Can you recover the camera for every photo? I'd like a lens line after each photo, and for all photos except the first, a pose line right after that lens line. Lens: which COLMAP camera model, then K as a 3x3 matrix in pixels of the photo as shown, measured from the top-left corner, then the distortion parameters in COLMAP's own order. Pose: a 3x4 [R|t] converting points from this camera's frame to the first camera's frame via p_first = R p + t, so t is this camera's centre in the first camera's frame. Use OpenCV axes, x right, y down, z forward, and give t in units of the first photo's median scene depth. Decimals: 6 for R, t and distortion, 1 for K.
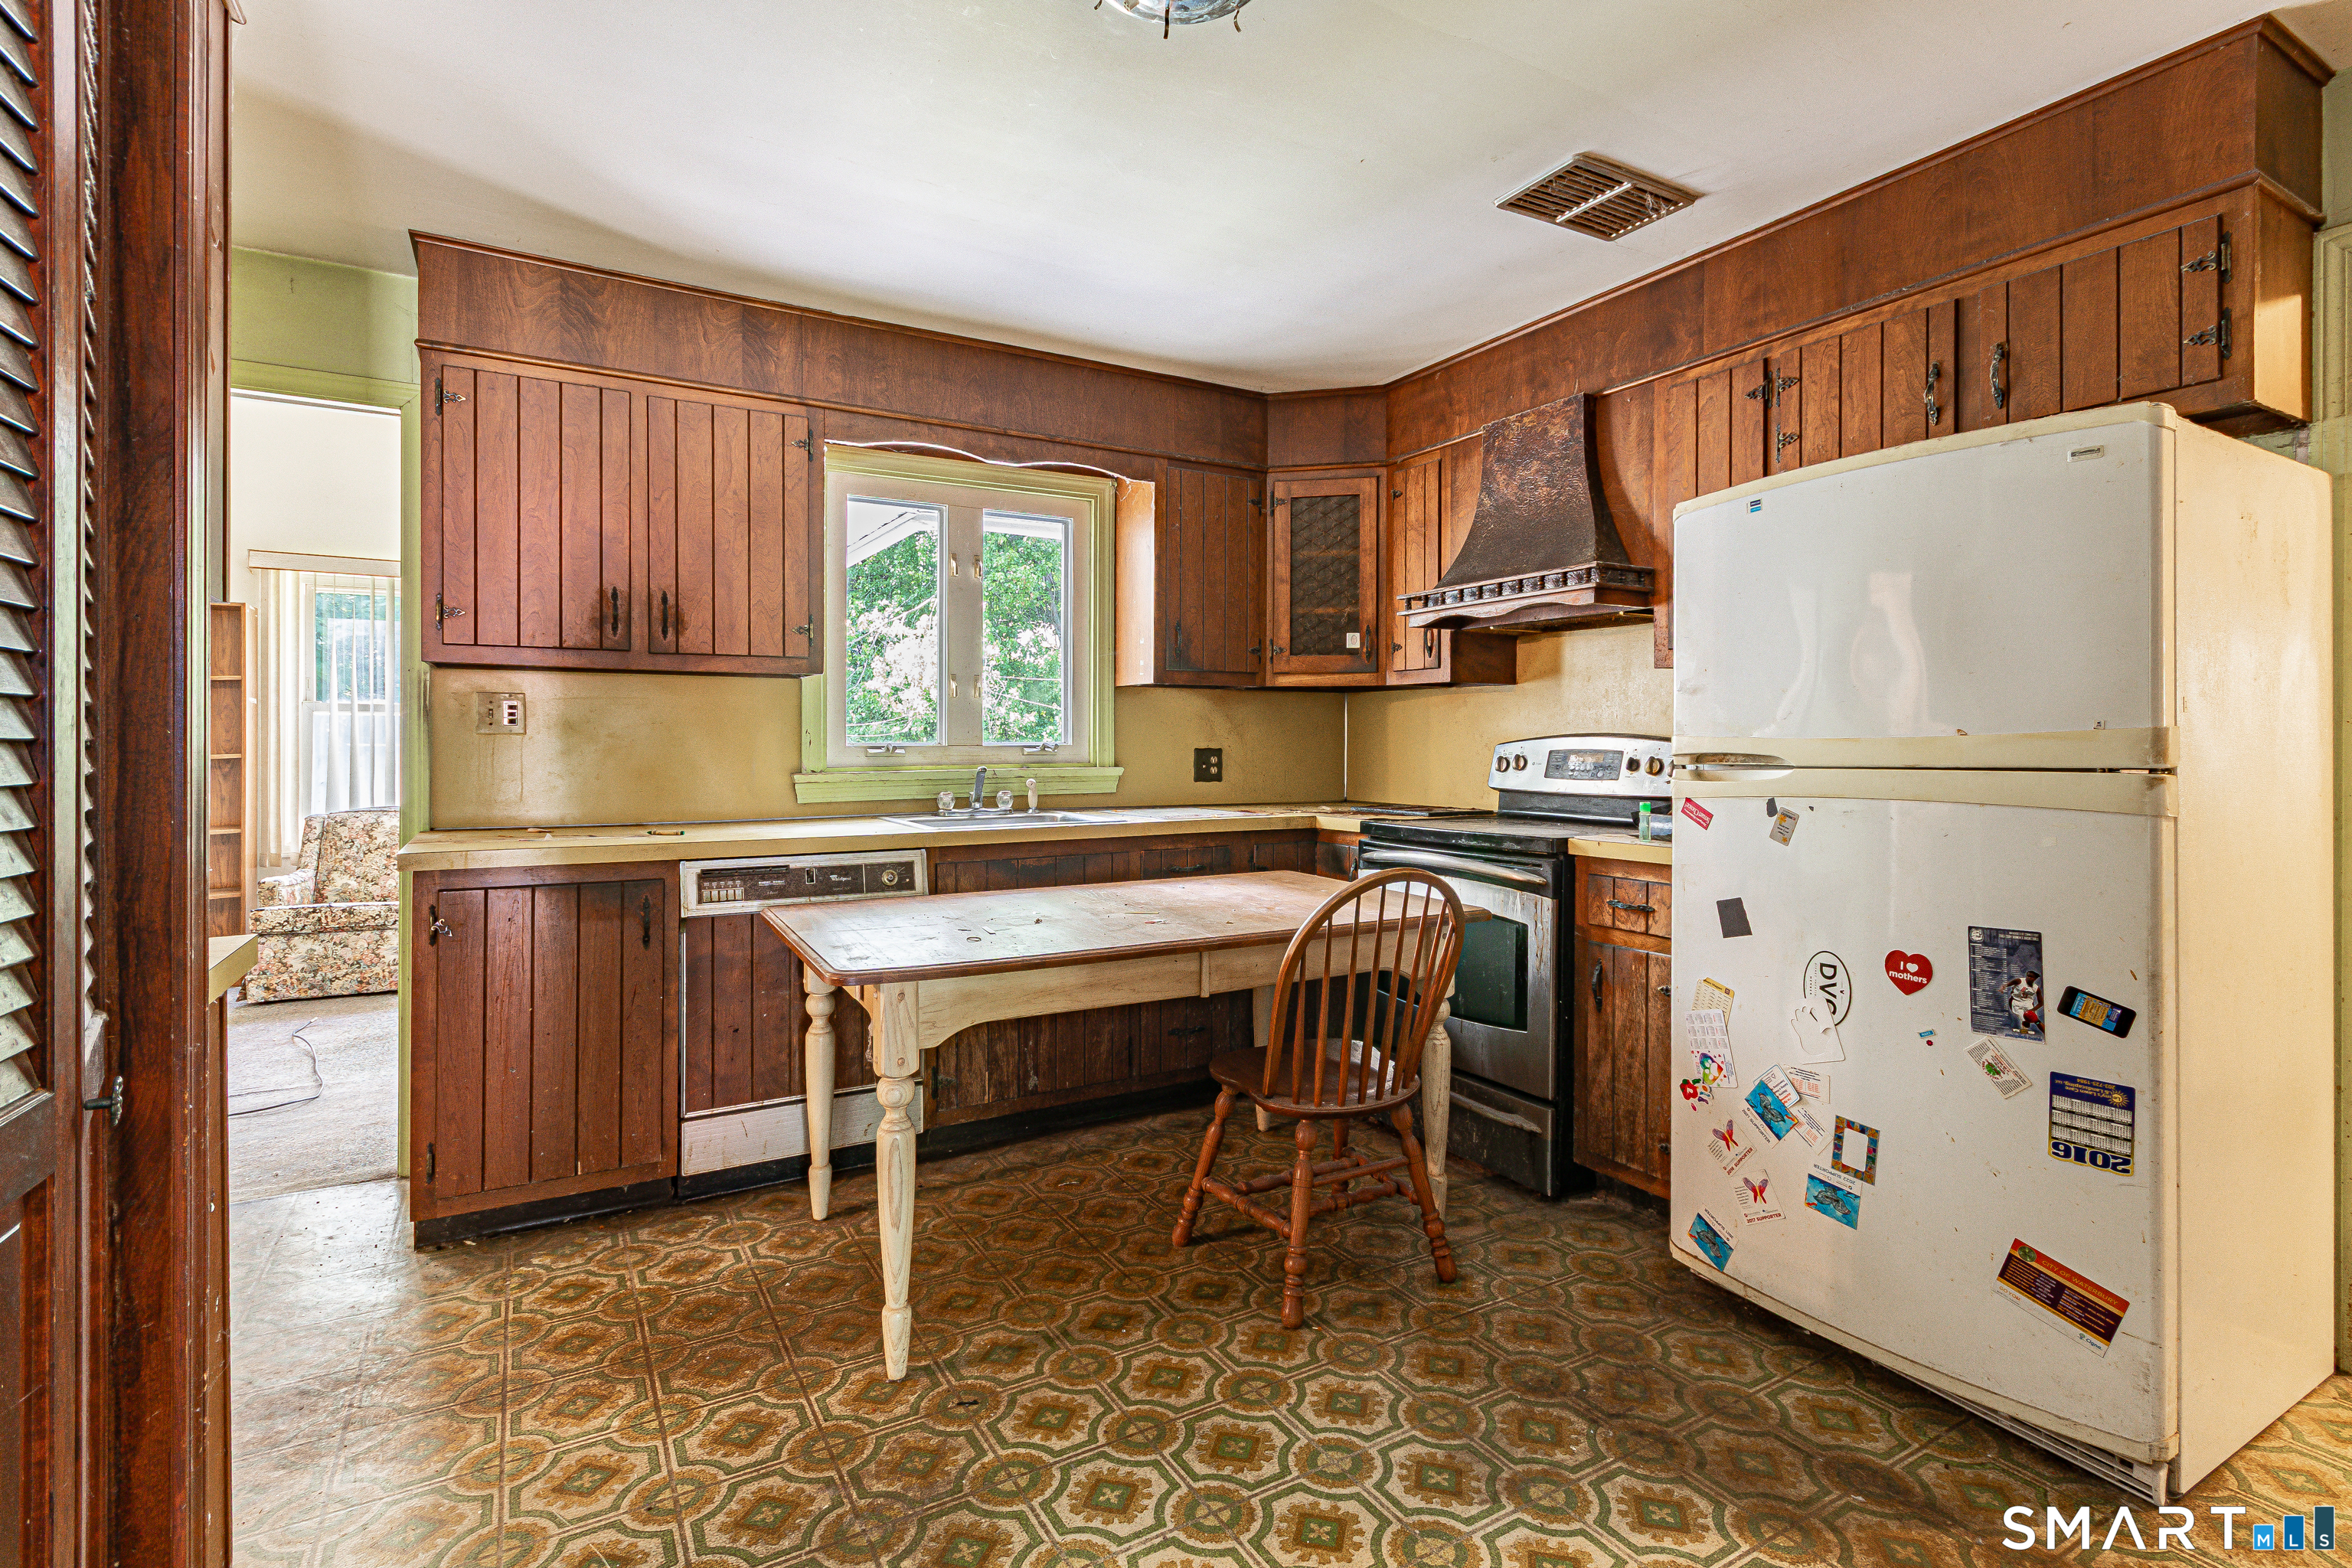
lens RADIAL K [[1118.0, 0, 1190.9], [0, 1118.0, 747.2], [0, 0, 1]] dist [0.001993, 0.000954]
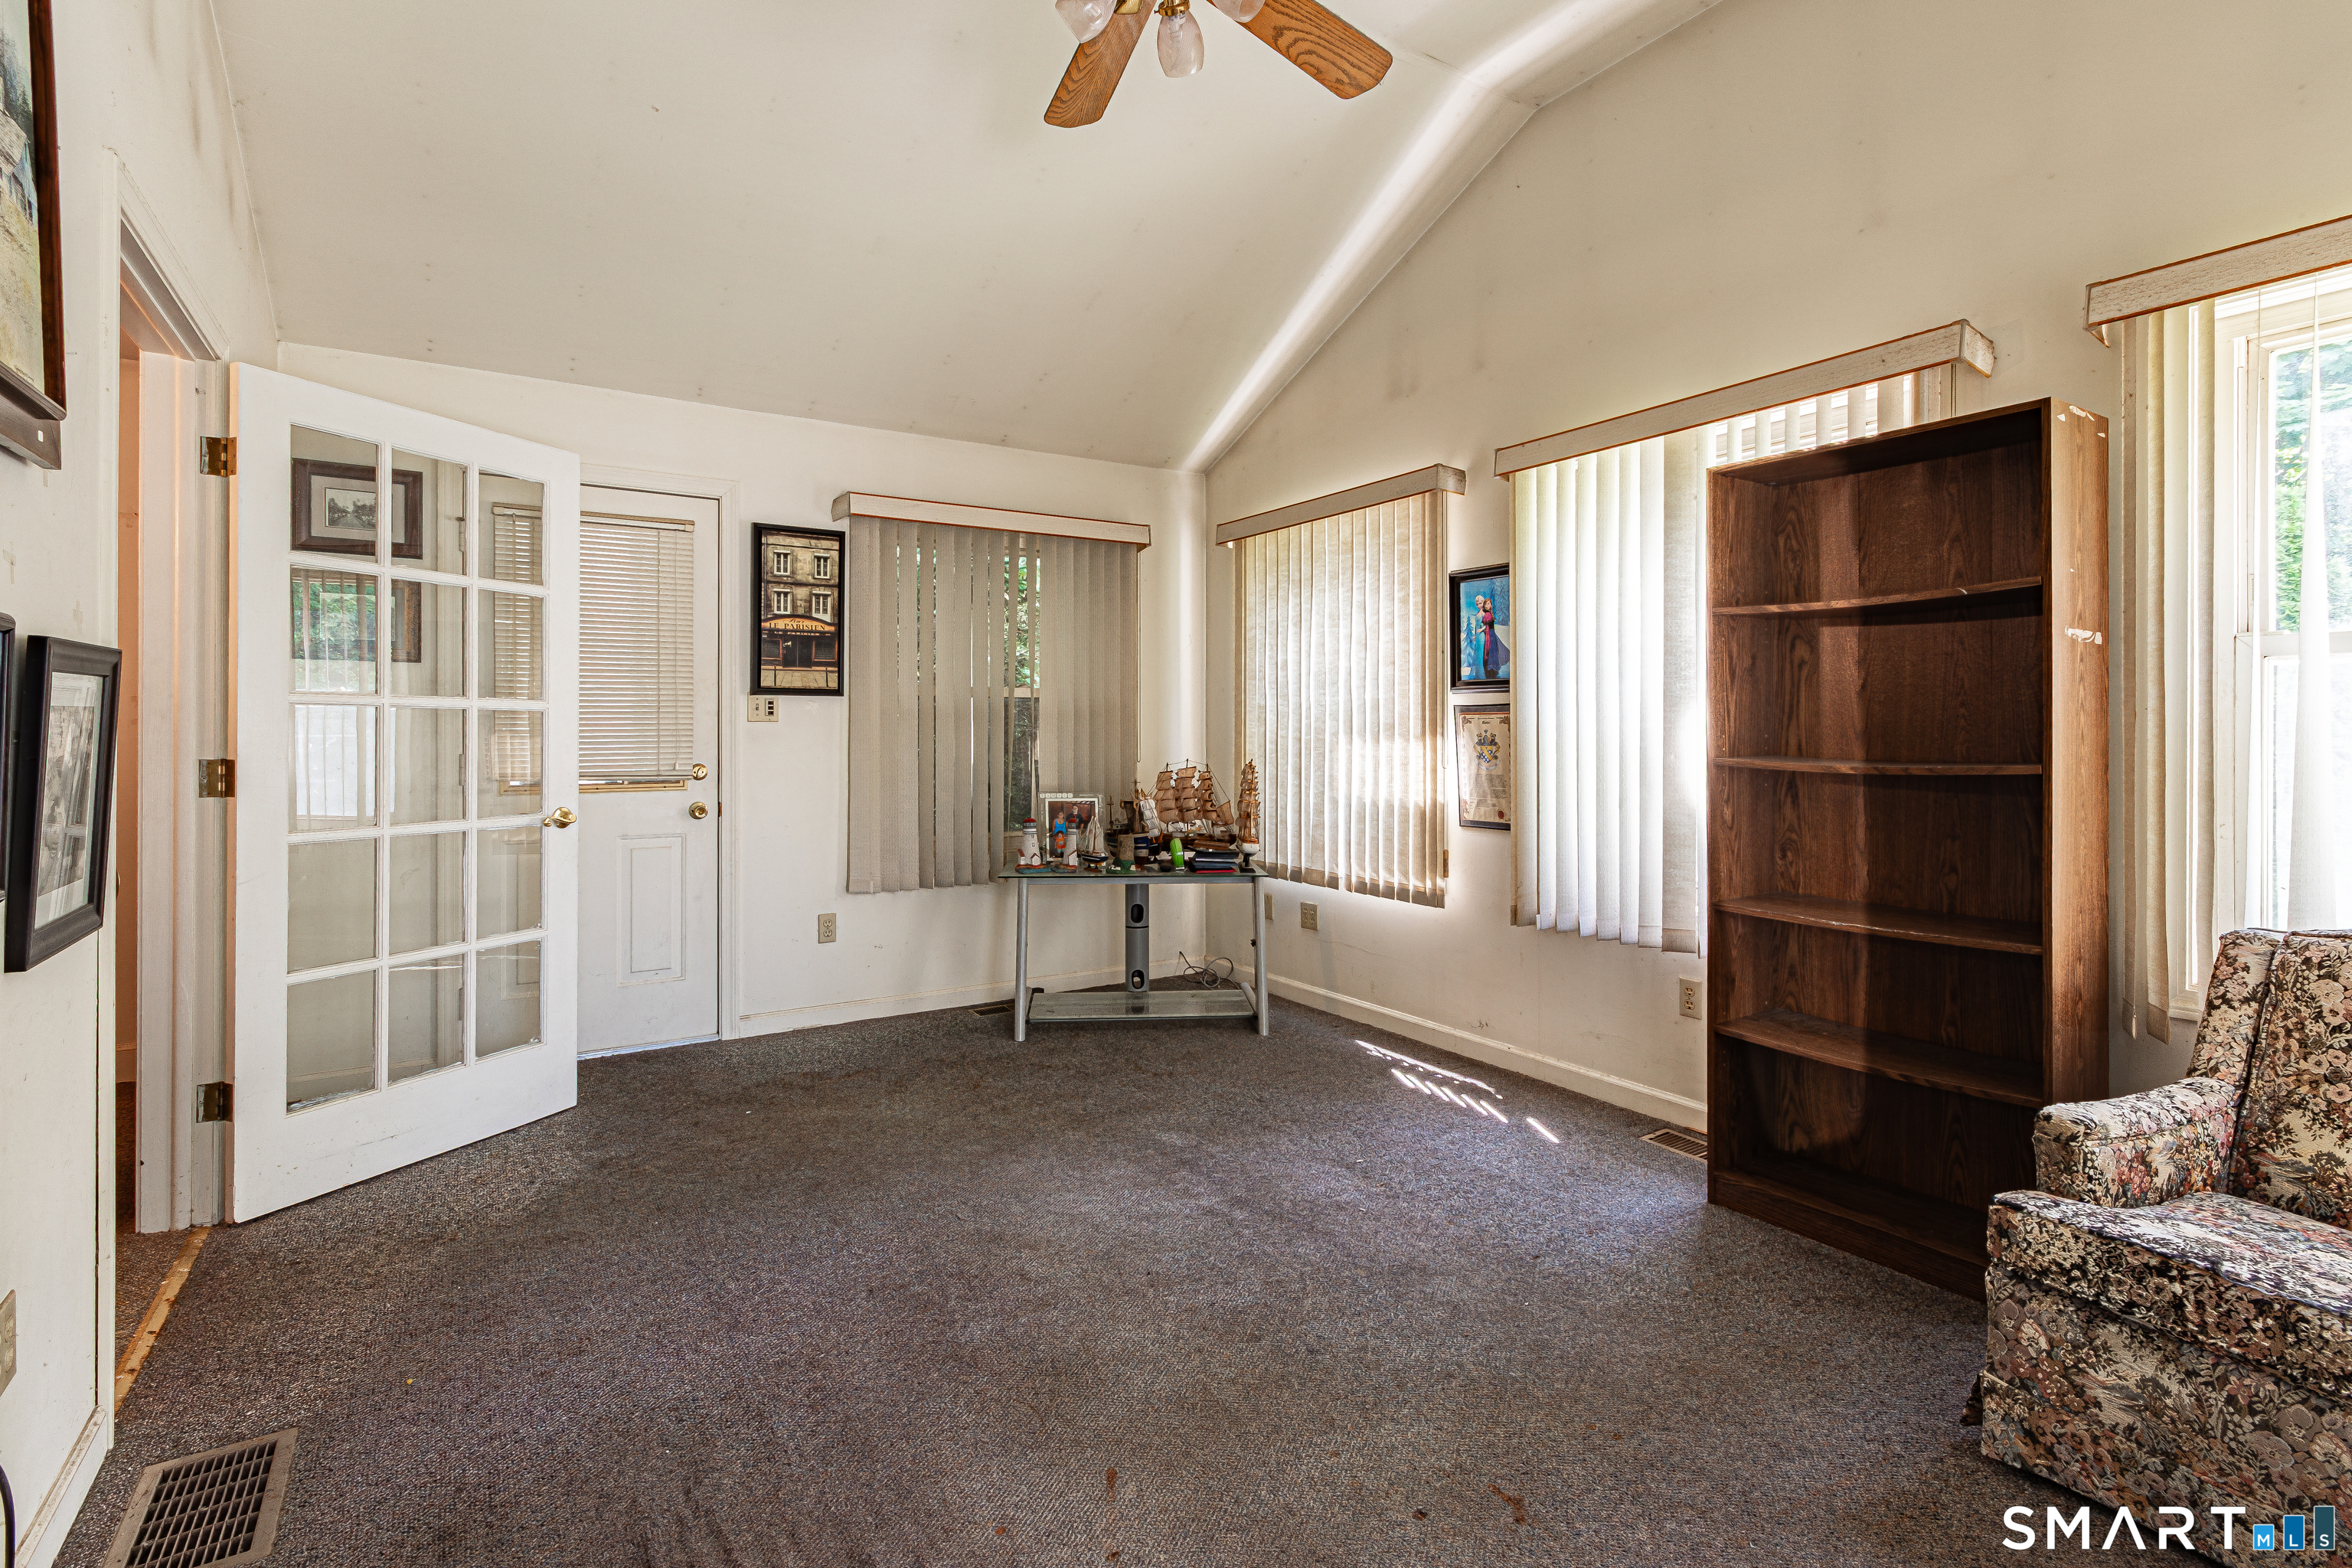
lens RADIAL K [[1118.0, 0, 1165.1], [0, 1118.0, 731.0], [0, 0, 1]] dist [0.001993, 0.000954]
pose [[0.032727, -0.001037, -0.999464, -0.468392], [-0.003467, 0.999993, -0.001151, -0.005437], [0.999458, 0.003503, 0.032724, 0.698104]]
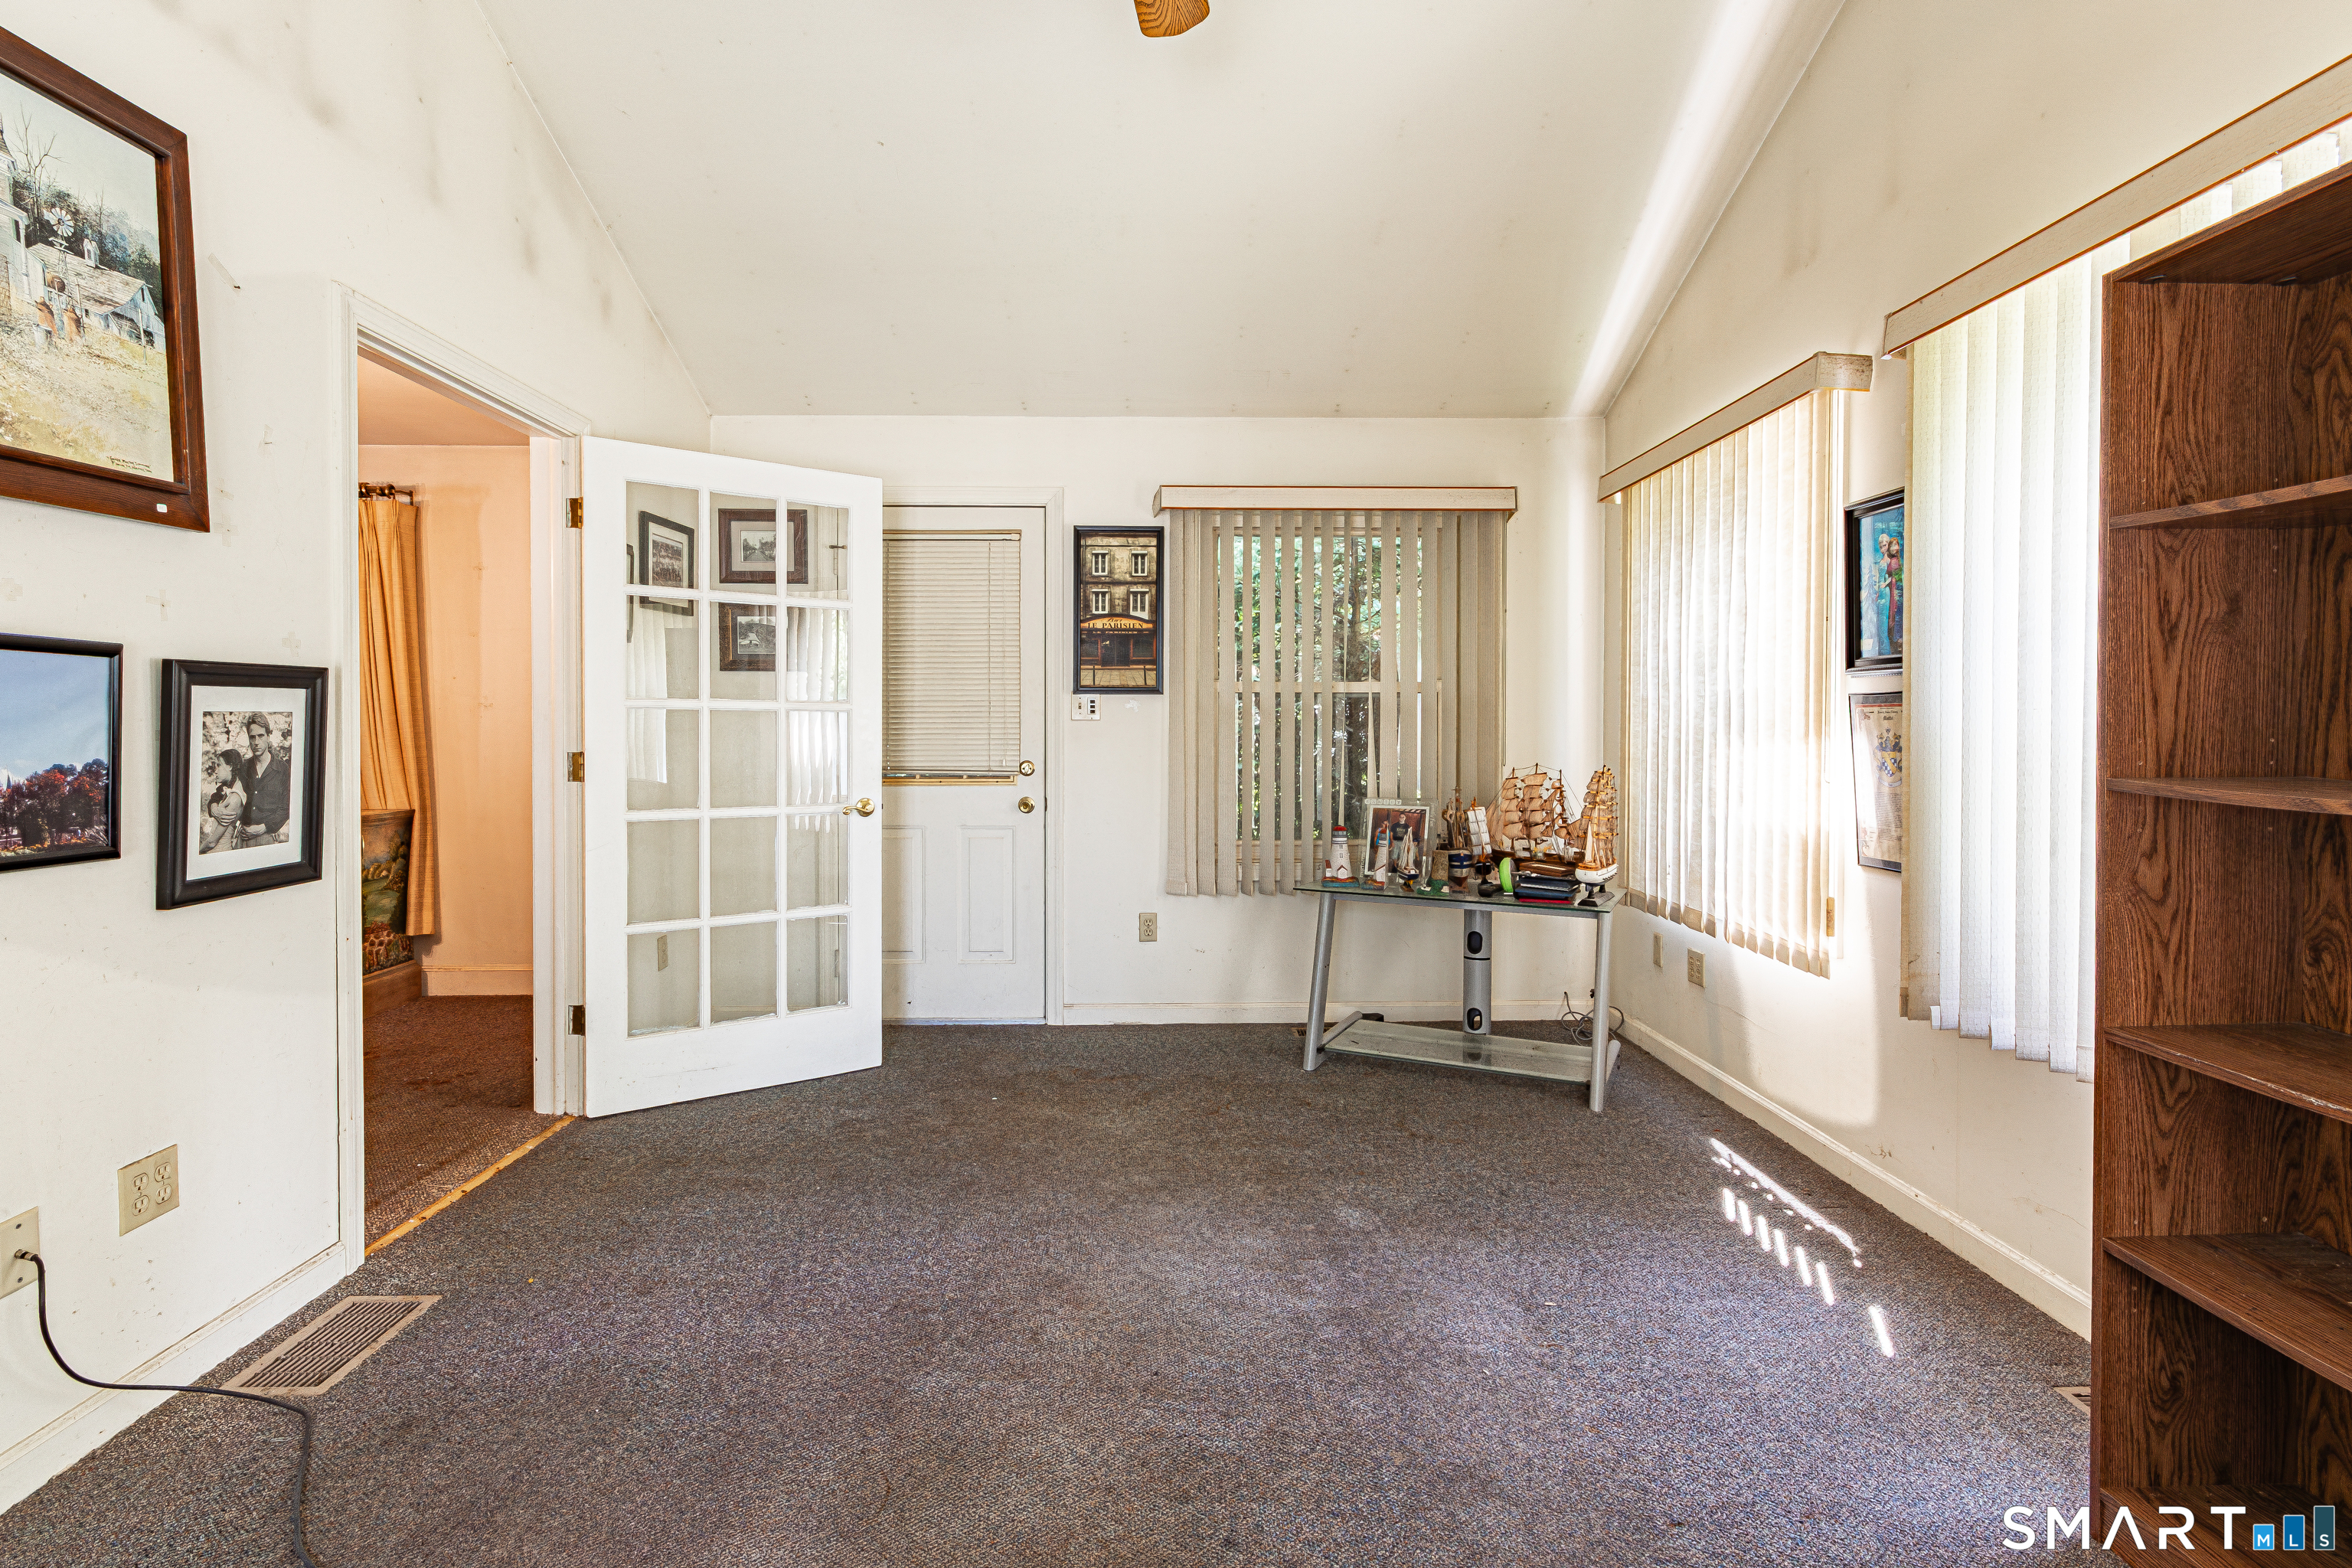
lens RADIAL K [[1118.0, 0, 1187.6], [0, 1118.0, 748.0], [0, 0, 1]] dist [0.001993, 0.000954]
pose [[-0.489075, 0.014317, -0.872125, -0.550511], [-0.003798, 0.999821, 0.018543, -0.006551], [0.872234, 0.012381, -0.488933, 0.827804]]
